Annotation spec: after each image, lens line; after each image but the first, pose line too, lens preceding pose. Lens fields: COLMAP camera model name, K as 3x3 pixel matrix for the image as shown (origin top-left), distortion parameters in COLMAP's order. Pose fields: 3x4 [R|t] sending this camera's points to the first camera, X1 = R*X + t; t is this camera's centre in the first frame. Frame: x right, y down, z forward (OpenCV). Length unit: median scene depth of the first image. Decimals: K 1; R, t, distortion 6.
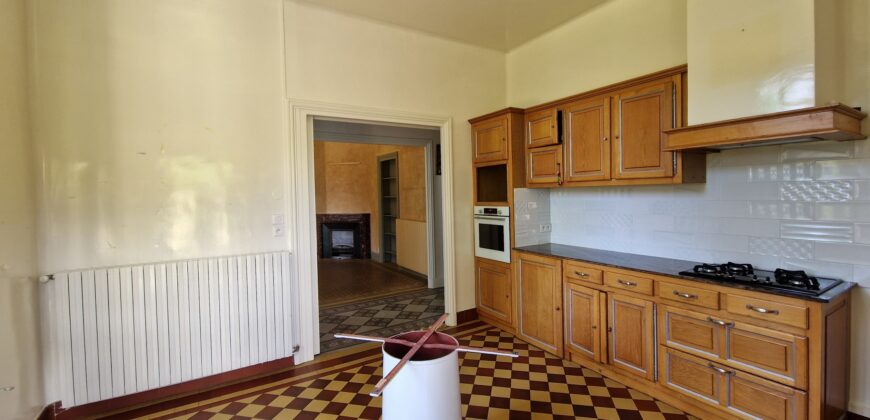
lens RADIAL K [[369.9, 0, 440.4], [0, 369.9, 202.0], [0, 0, 1]] dist [0.003409, -0.000422]
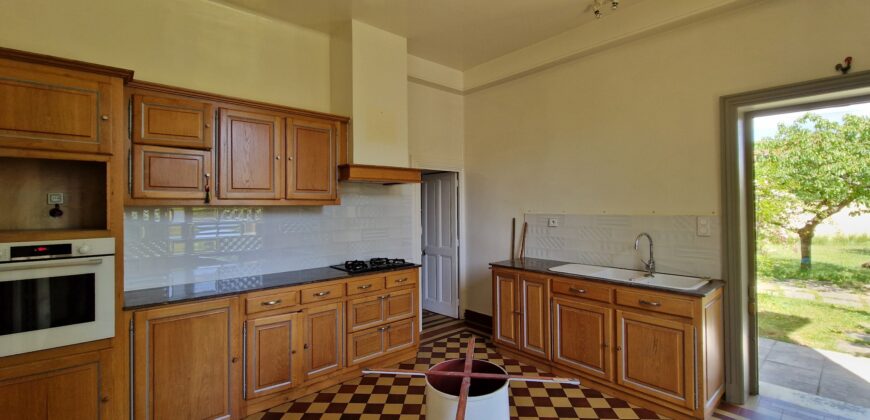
lens RADIAL K [[363.1, 0, 433.7], [0, 363.1, 202.8], [0, 0, 1]] dist [-0.000888, -0.000291]
pose [[-0.158747, 0.033992, 0.986734, -0.578363], [0.036342, 0.998931, -0.028565, -0.008868], [-0.986650, 0.031326, -0.159812, 0.770533]]
